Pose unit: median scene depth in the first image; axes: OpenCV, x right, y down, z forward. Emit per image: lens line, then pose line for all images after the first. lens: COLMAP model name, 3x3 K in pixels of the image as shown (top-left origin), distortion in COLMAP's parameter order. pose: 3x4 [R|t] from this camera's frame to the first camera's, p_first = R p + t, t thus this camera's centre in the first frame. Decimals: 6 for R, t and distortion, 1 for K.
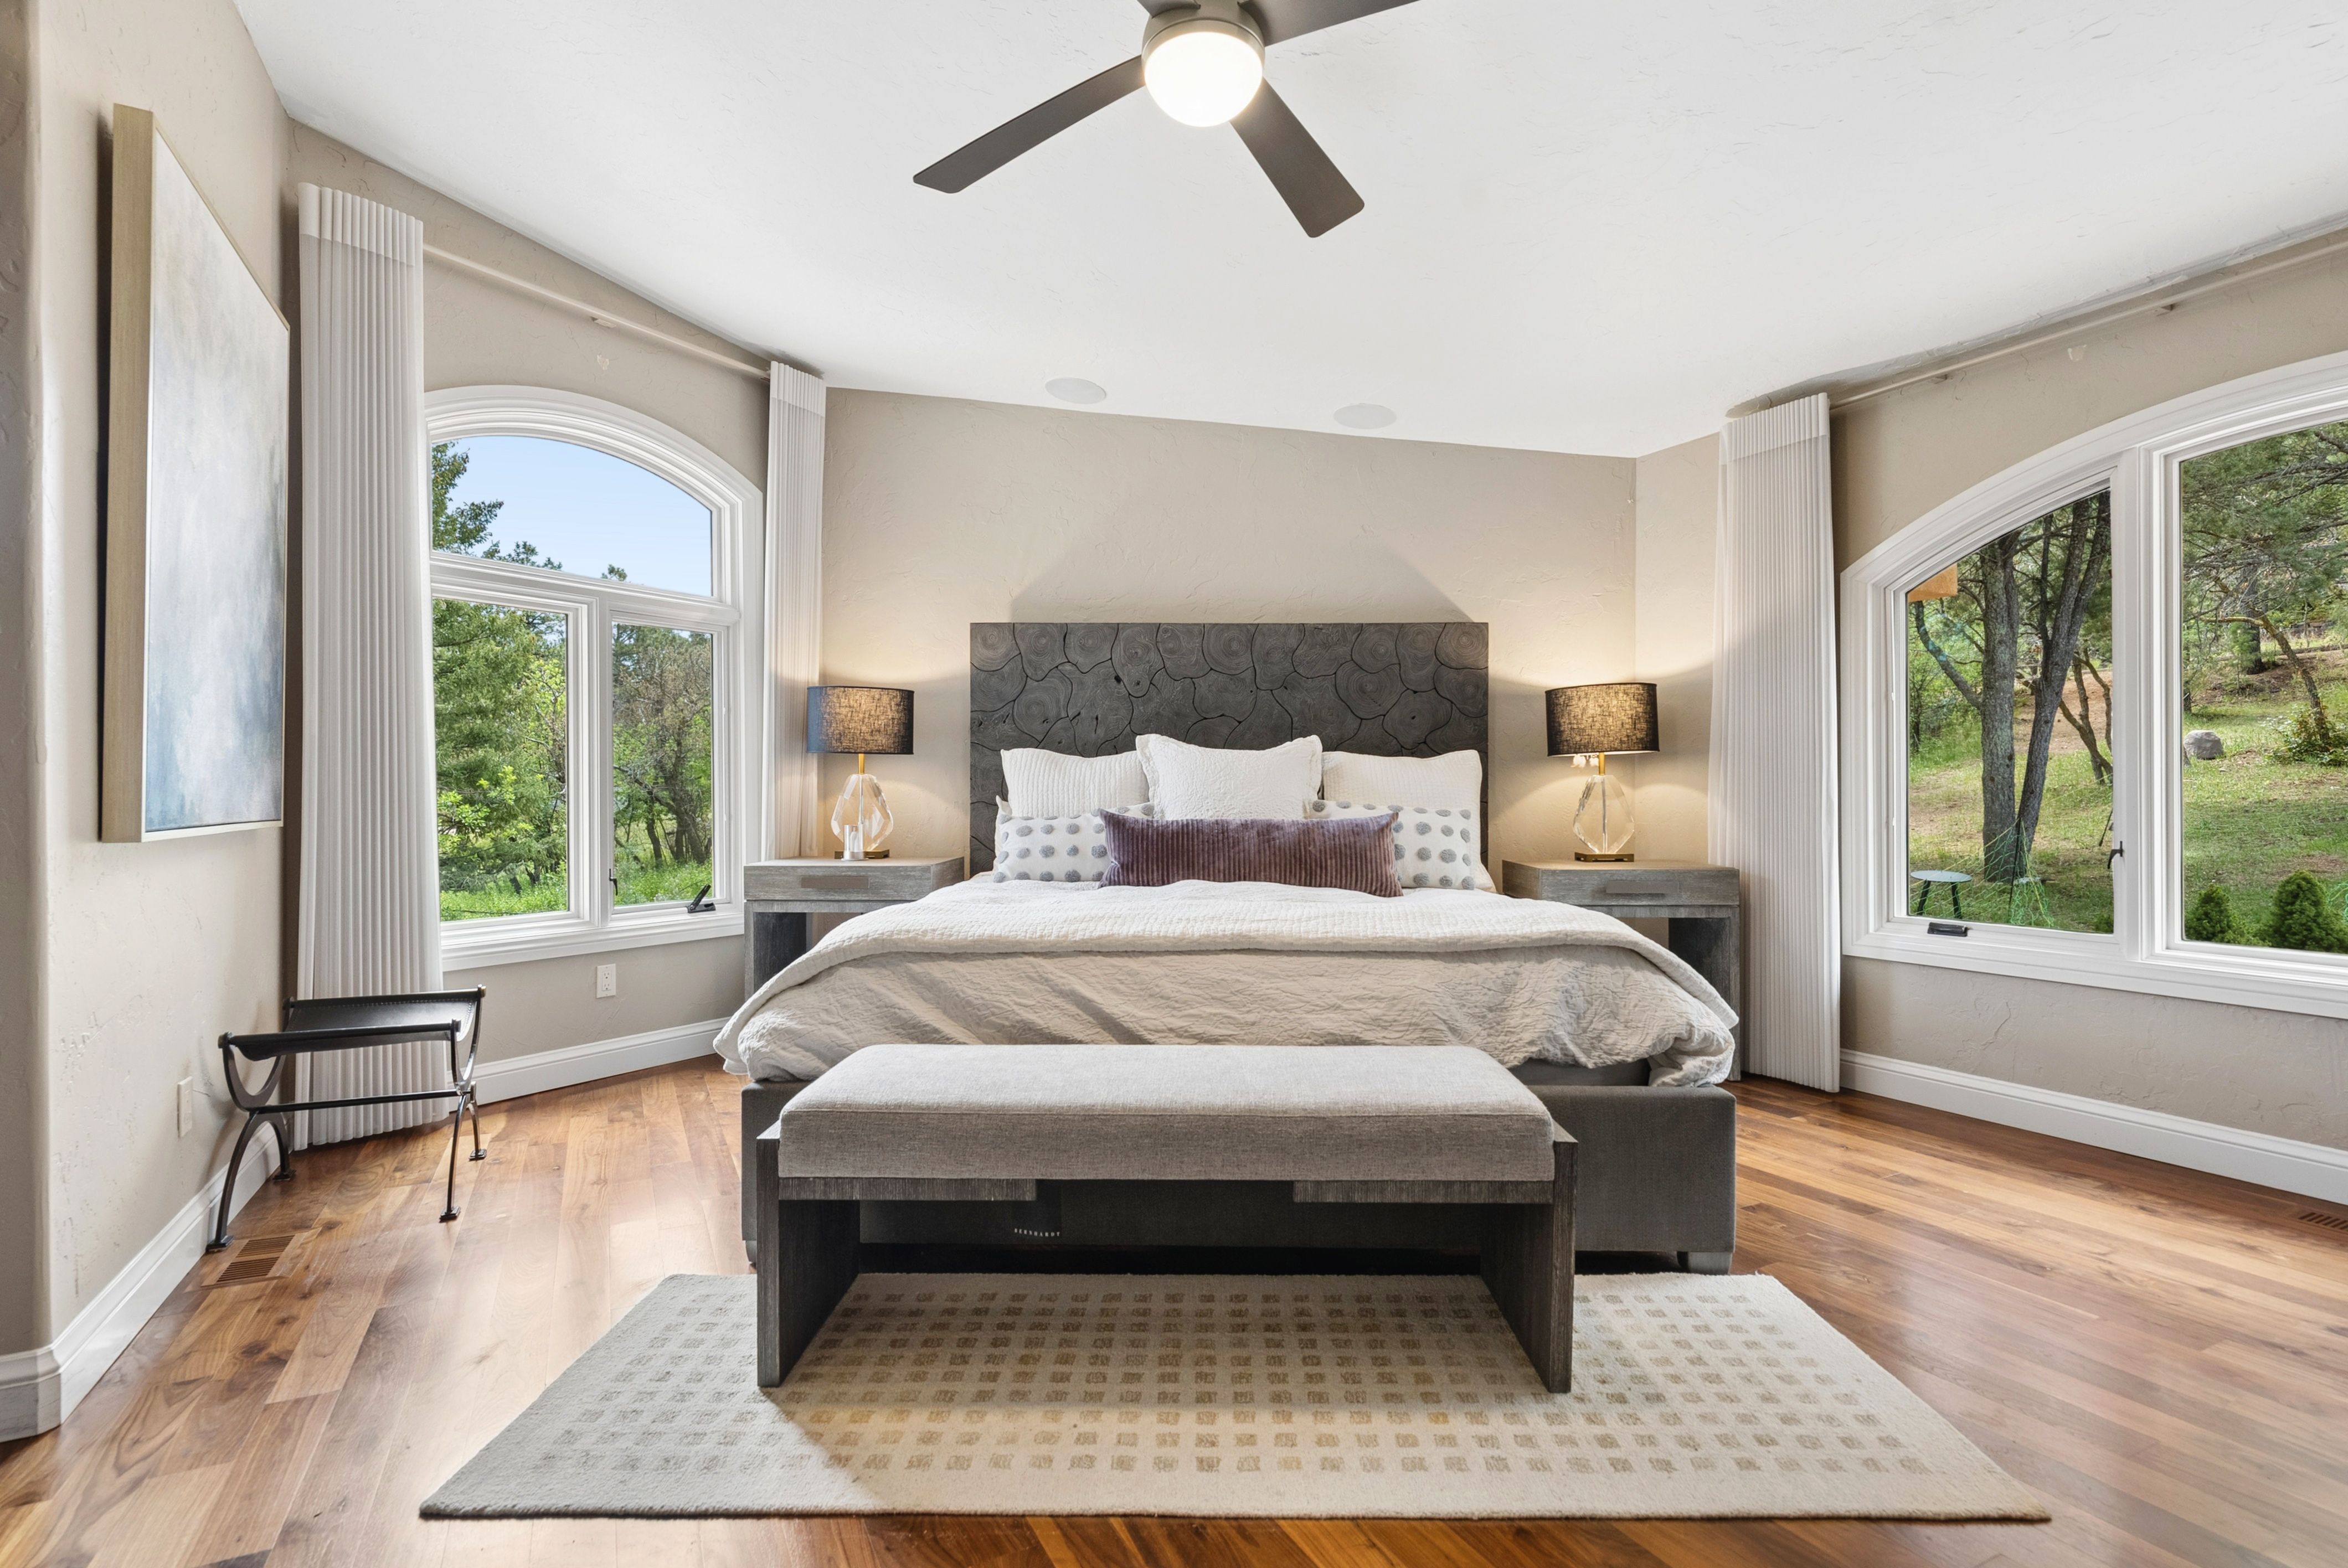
lens RADIAL K [[1139.9, 0, 1174.0], [0, 1139.9, 787.6], [0, 0, 1]] dist [-0.002848, -0.000418]
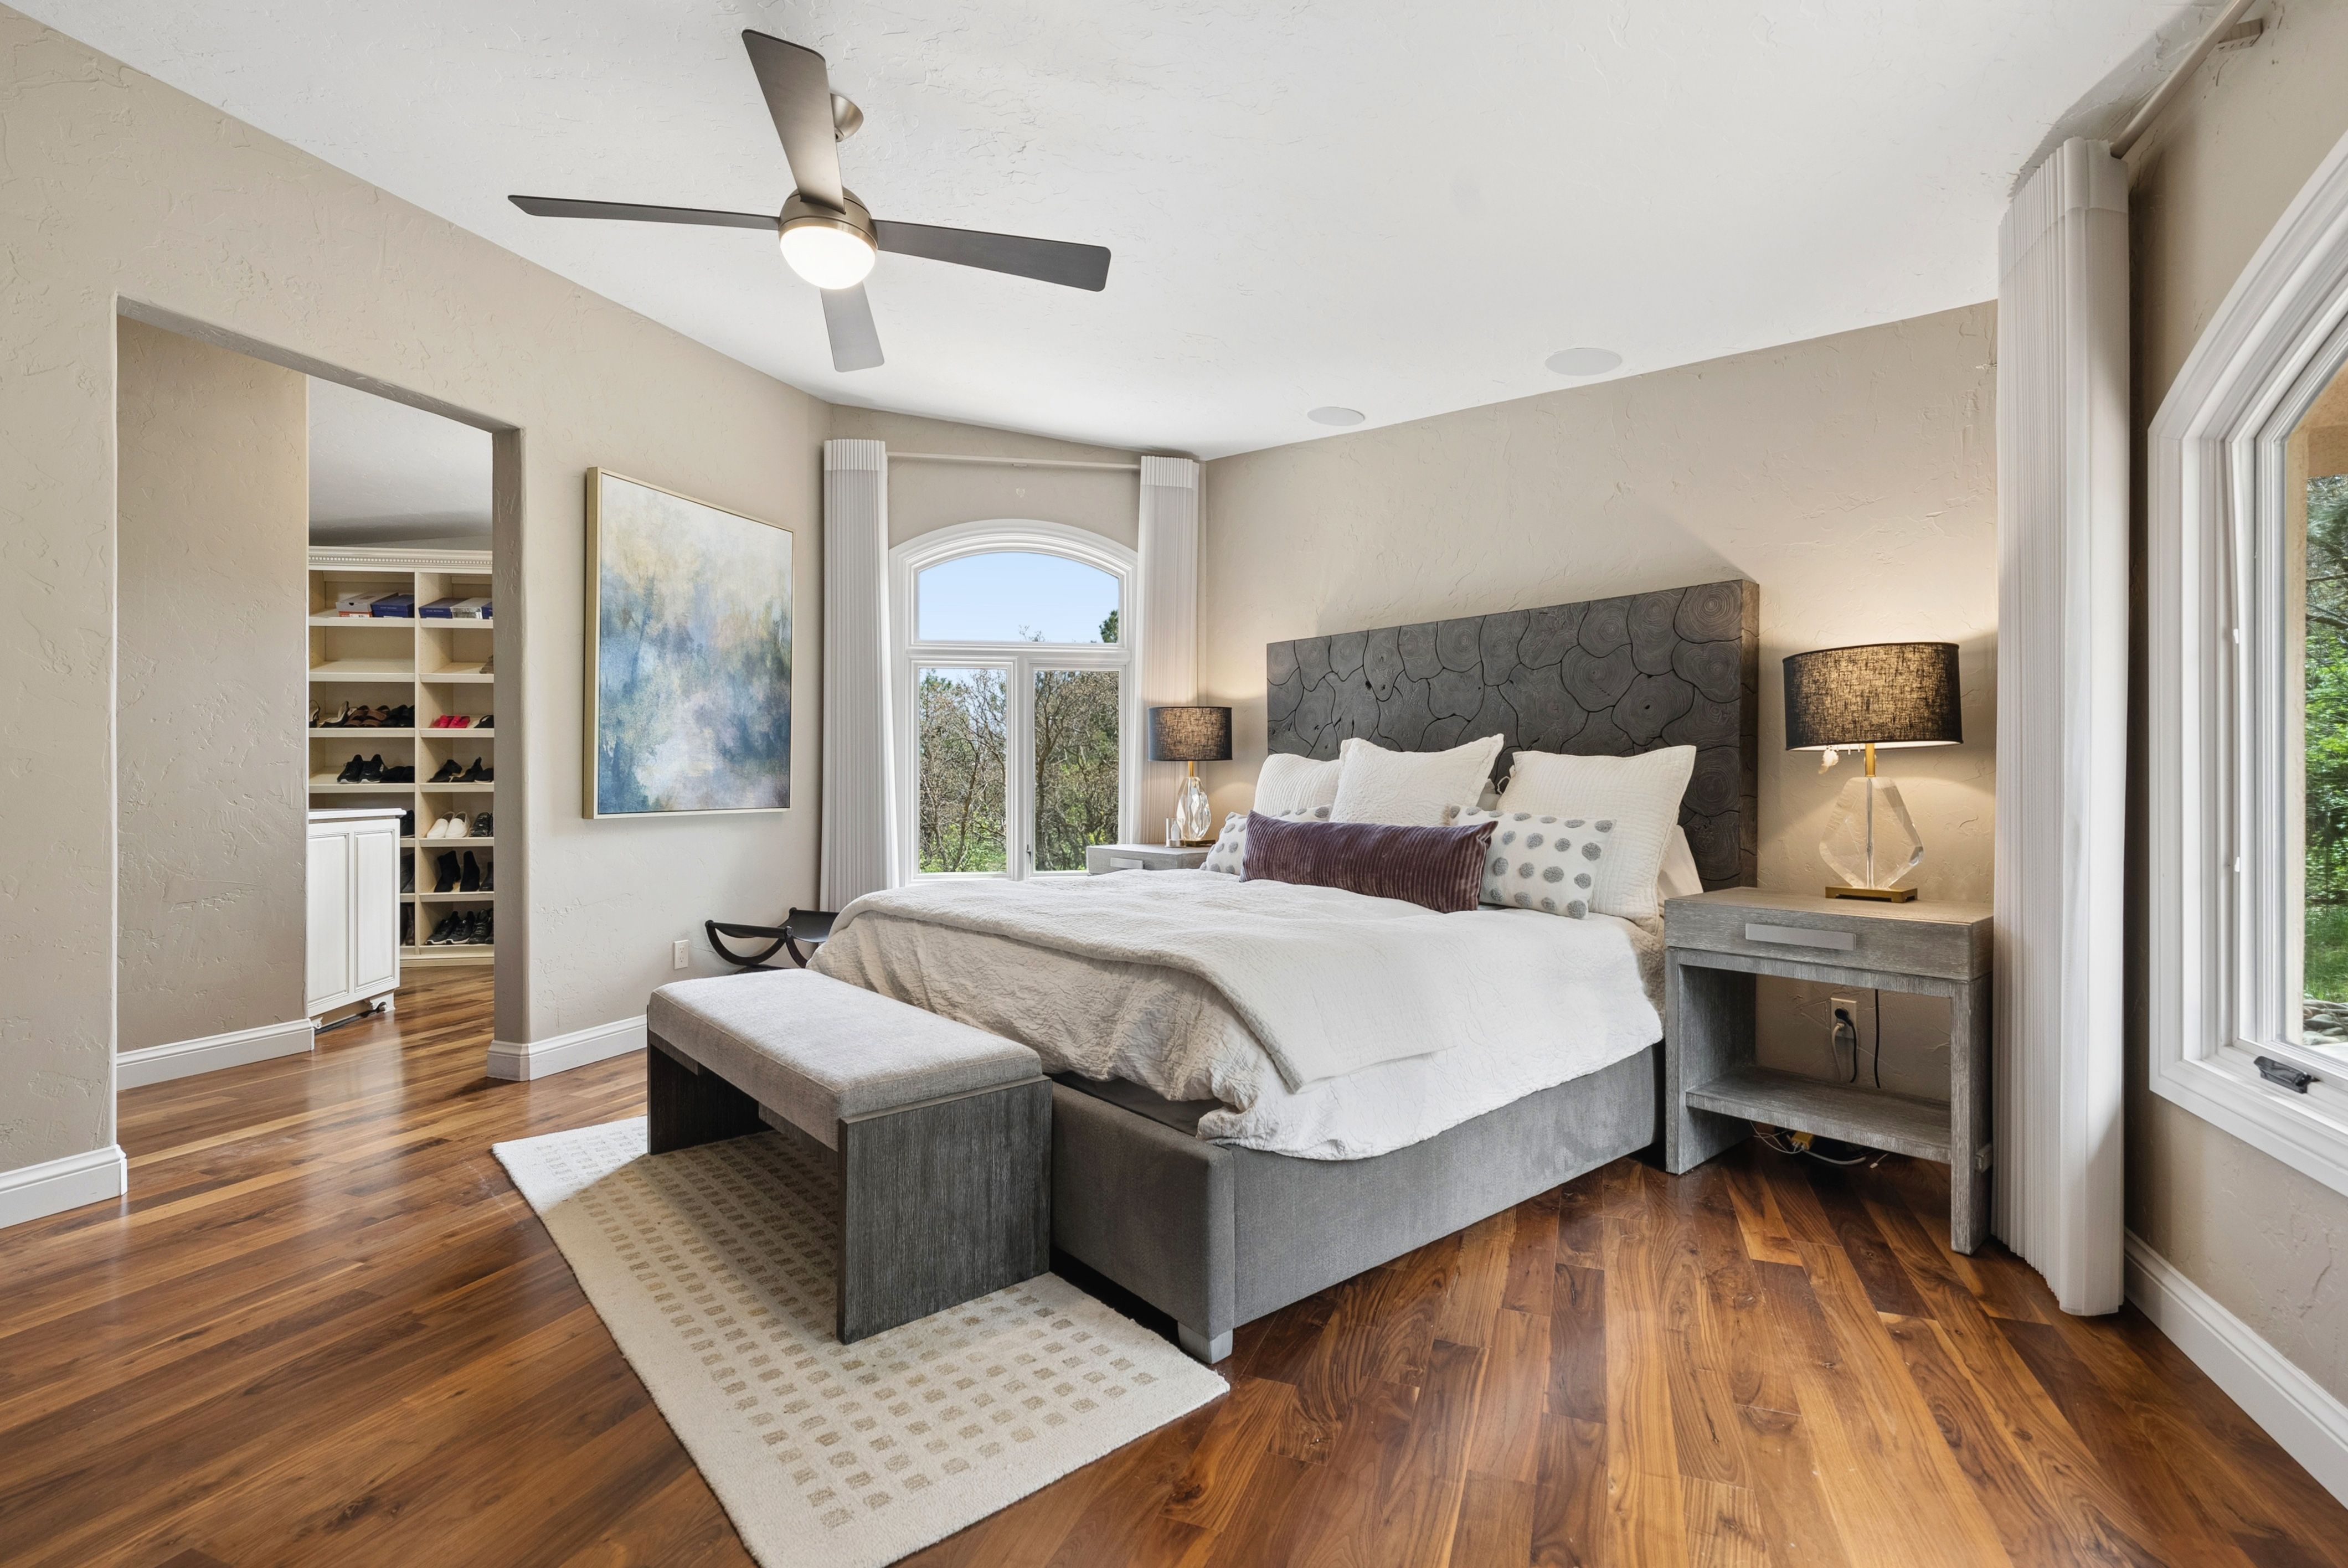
lens RADIAL K [[1069.8, 0, 1178.9], [0, 1069.8, 778.6], [0, 0, 1]] dist [-0.000253, 0.000411]
pose [[0.657451, -0.001816, -0.753495, 0.656796], [0.002793, 0.999996, 0.000027, -0.012181], [0.753492, -0.002122, 0.657454, 0.269158]]
